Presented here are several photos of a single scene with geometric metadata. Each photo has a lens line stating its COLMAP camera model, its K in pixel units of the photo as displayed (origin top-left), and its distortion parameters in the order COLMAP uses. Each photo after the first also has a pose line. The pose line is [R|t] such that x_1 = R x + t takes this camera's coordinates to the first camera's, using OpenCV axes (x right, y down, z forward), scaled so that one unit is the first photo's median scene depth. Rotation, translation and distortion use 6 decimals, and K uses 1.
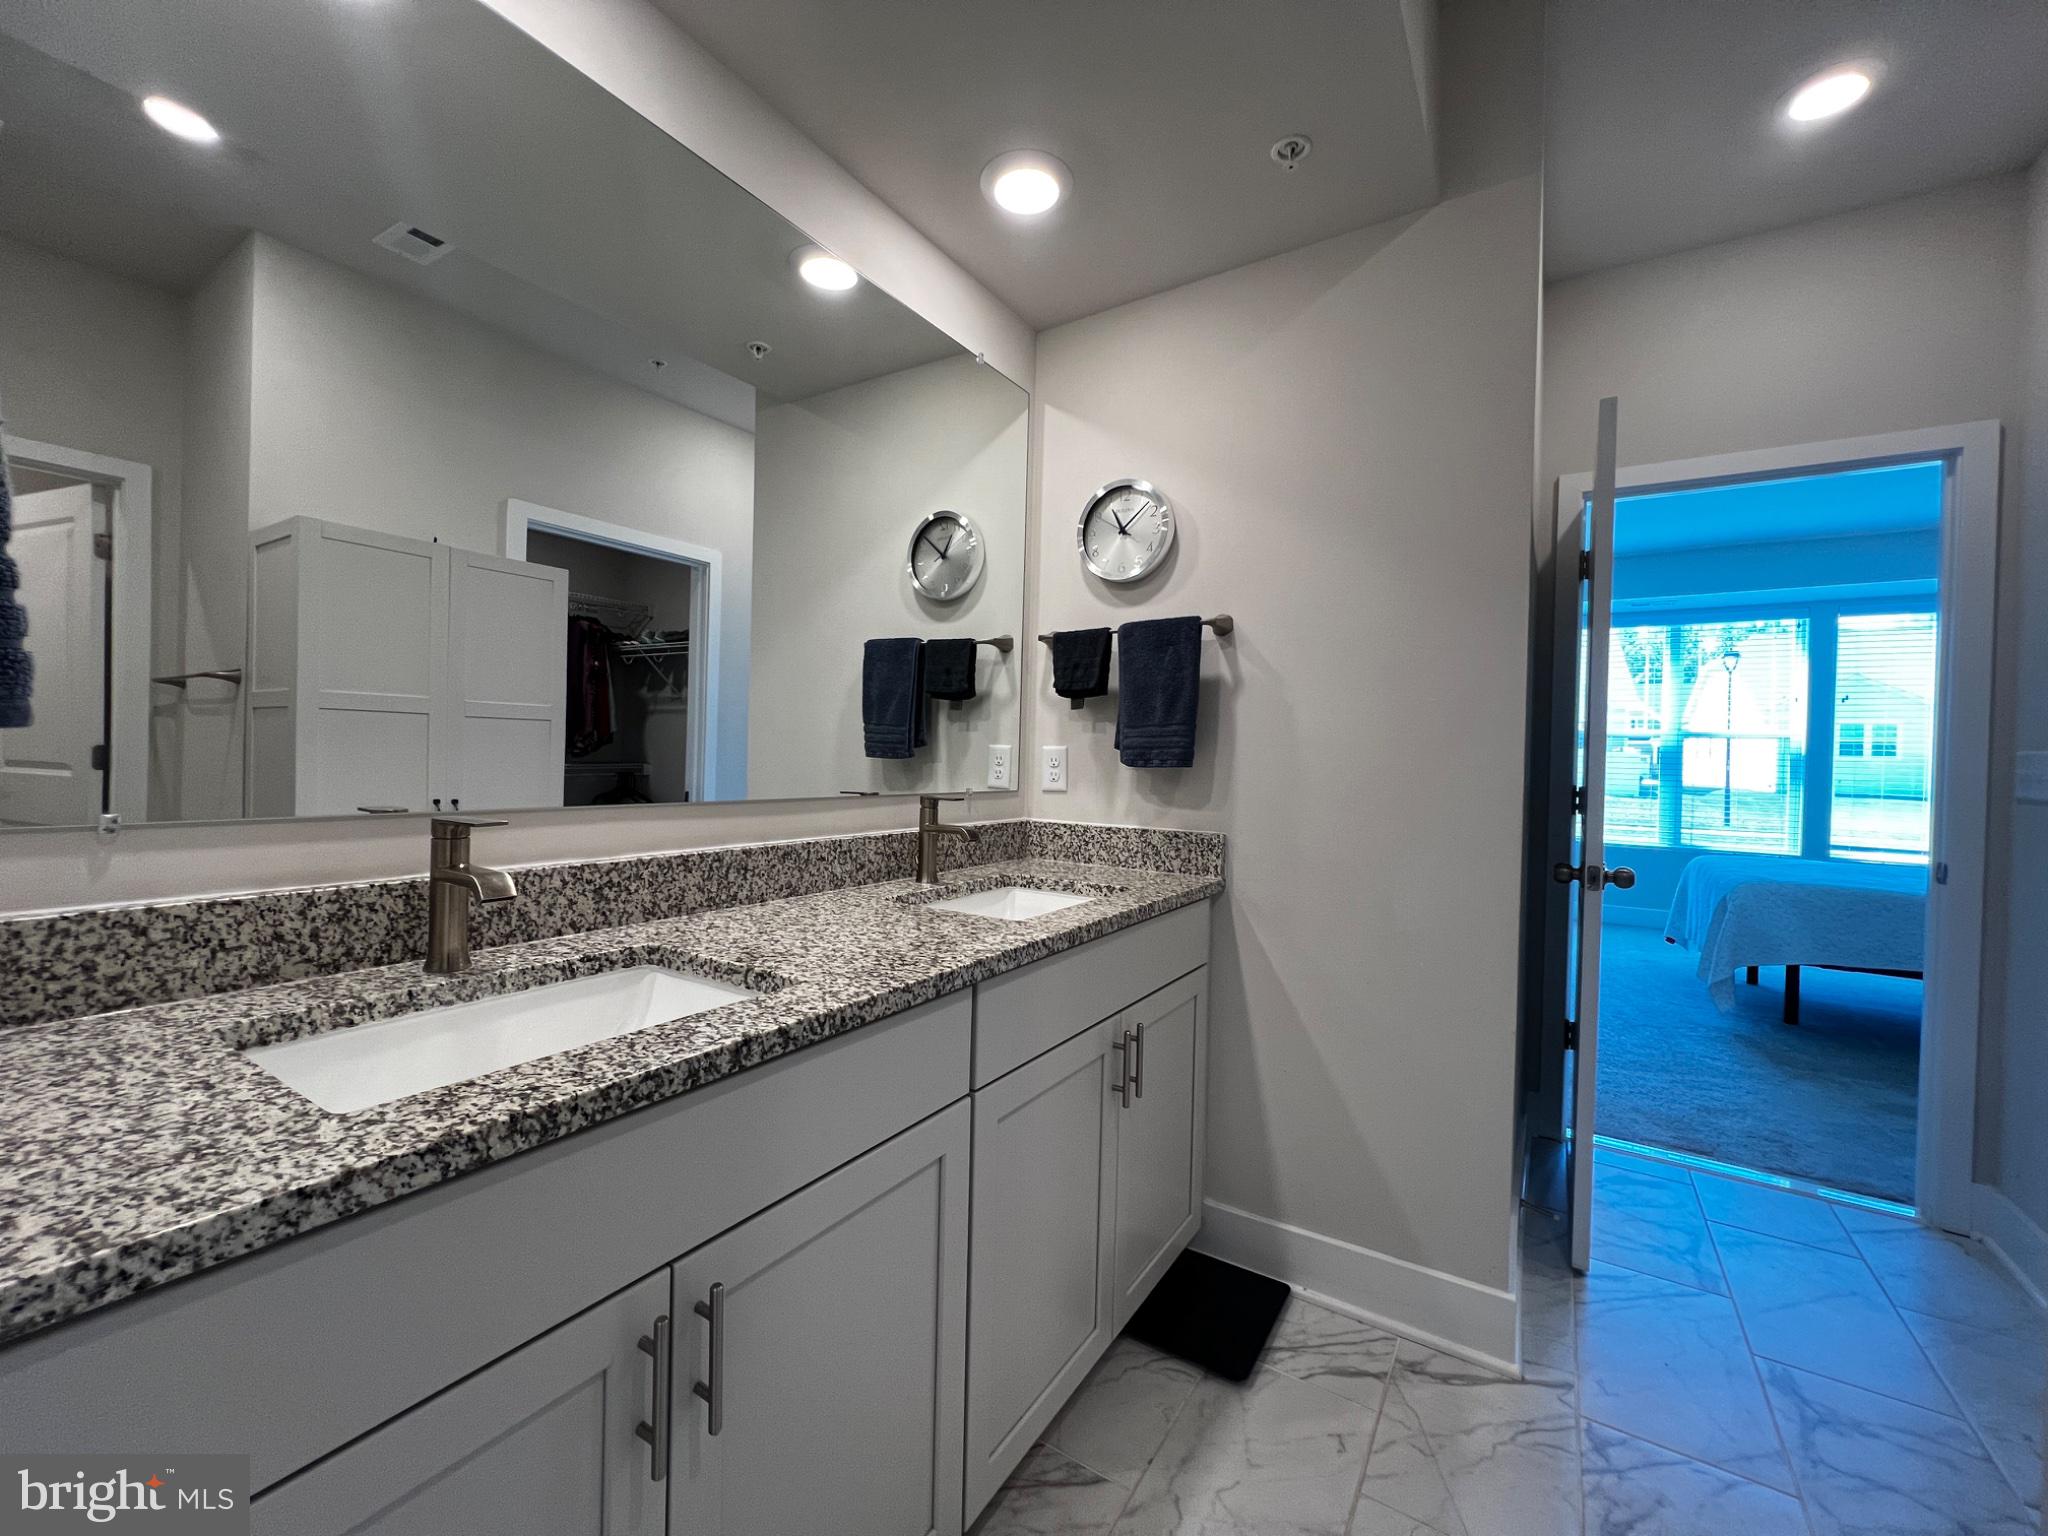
lens RADIAL K [[820.8, 0, 1034.3], [0, 820.8, 760.4], [0, 0, 1]] dist [-0.003627, 0.000861]
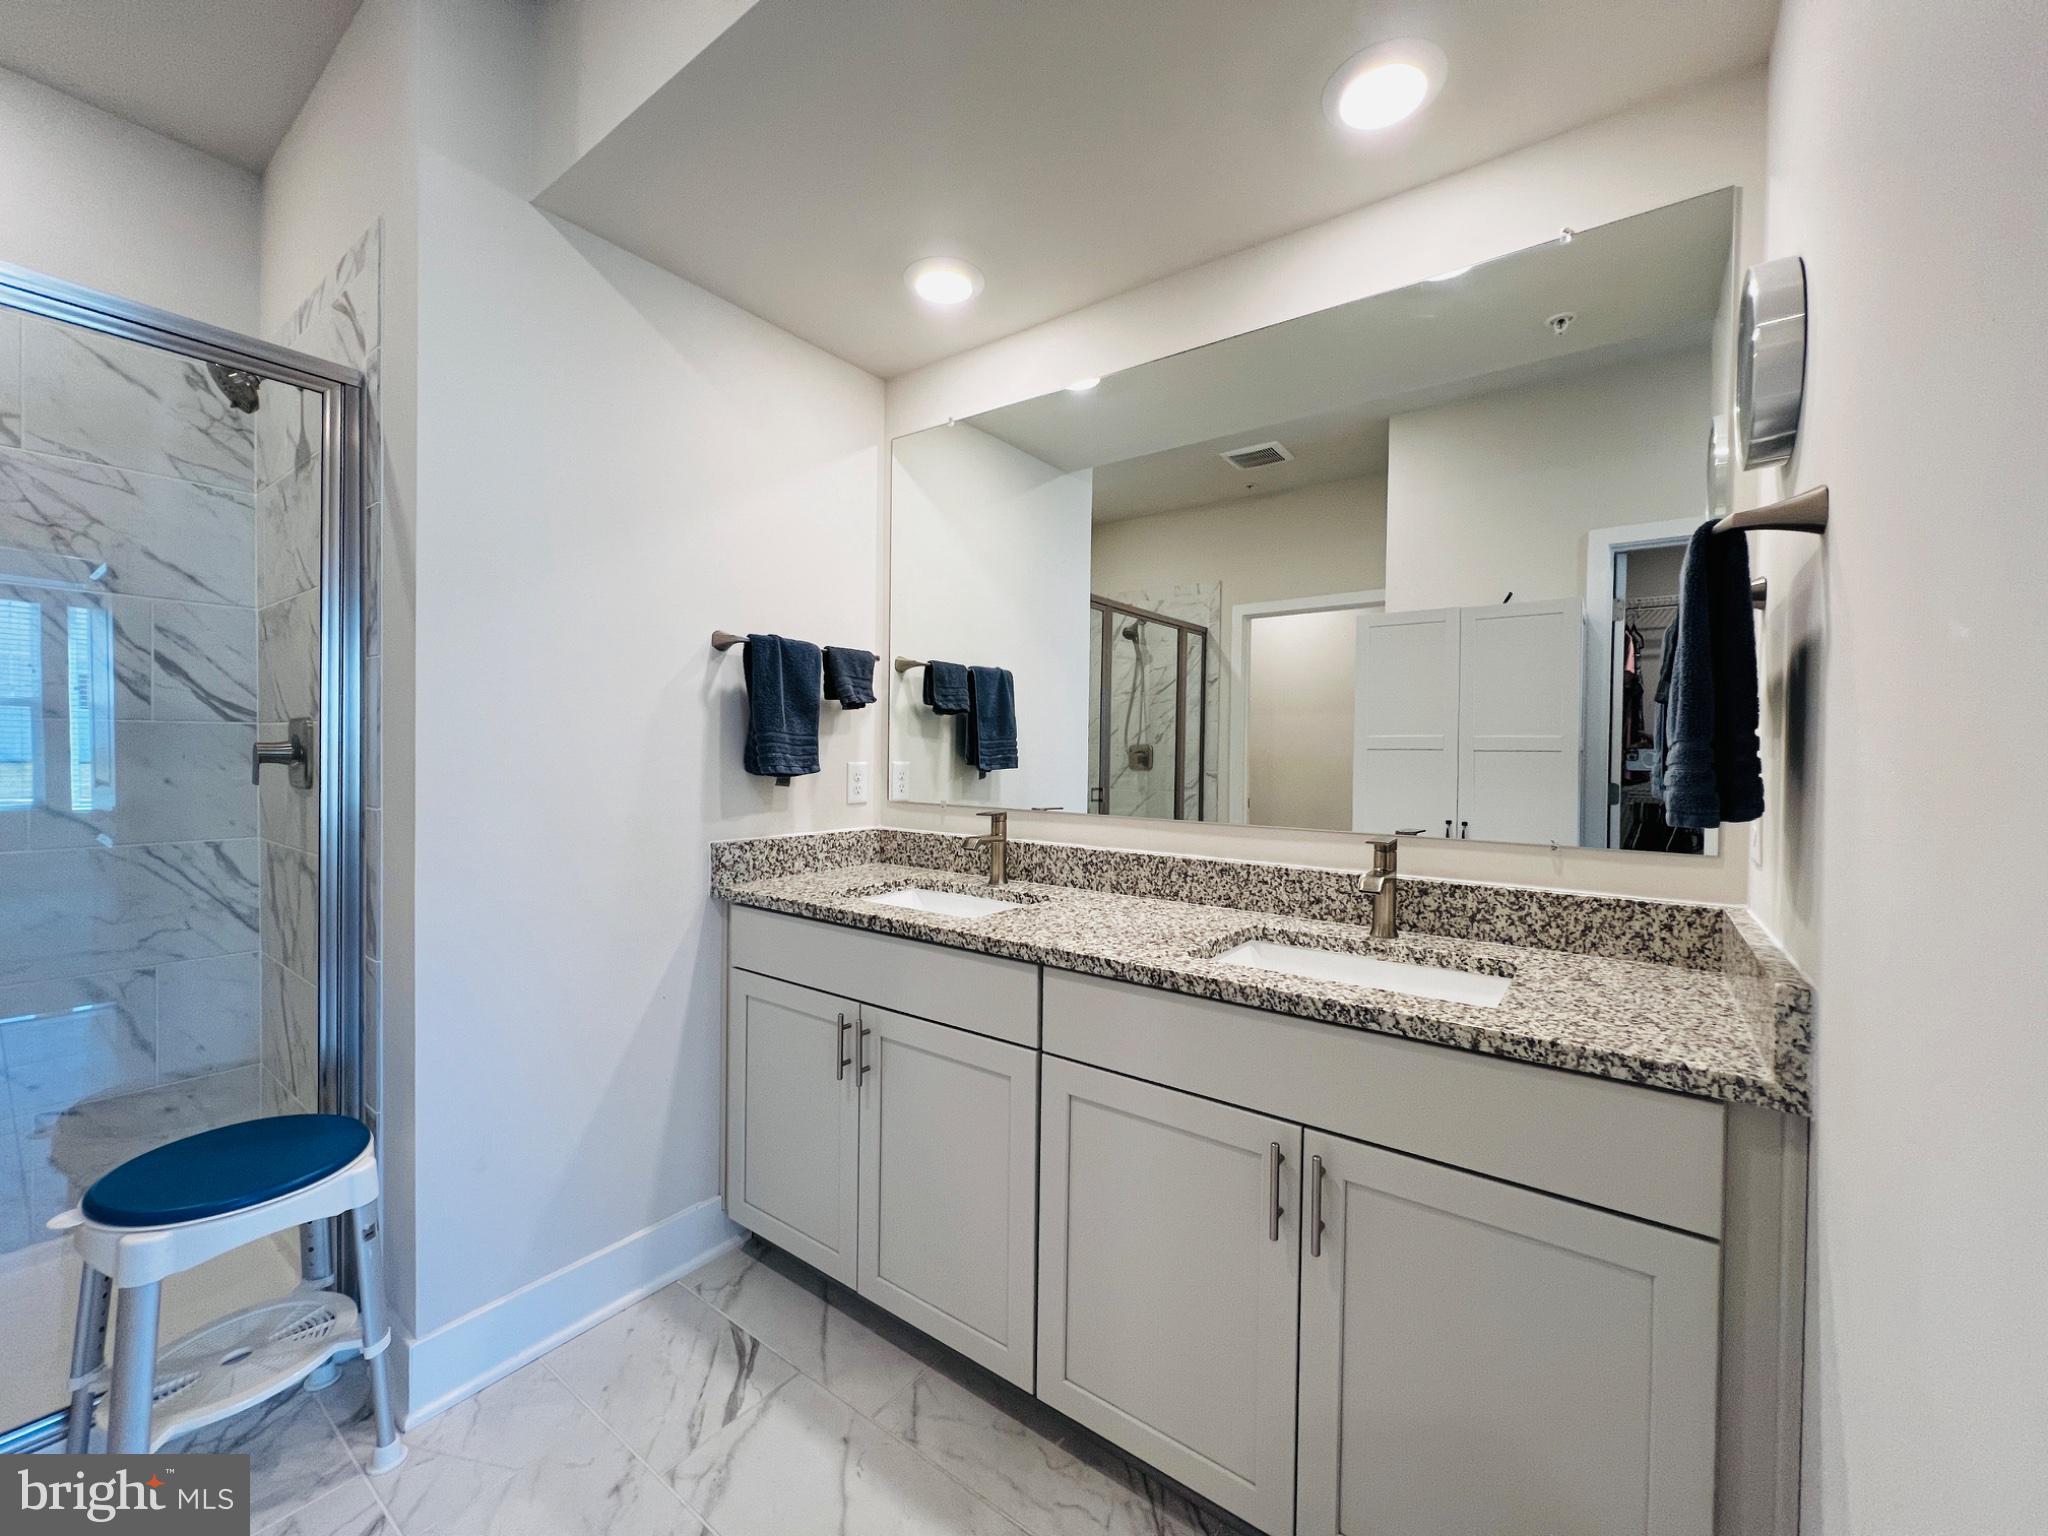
lens RADIAL K [[820.8, 0, 992.9], [0, 820.8, 760.4], [0, 0, 1]] dist [-0.003627, 0.000861]
pose [[-0.081980, -0.011420, -0.996569, 1.137934], [-0.020449, 0.999743, -0.009775, -0.031738], [0.996424, 0.019578, -0.082192, 0.961692]]
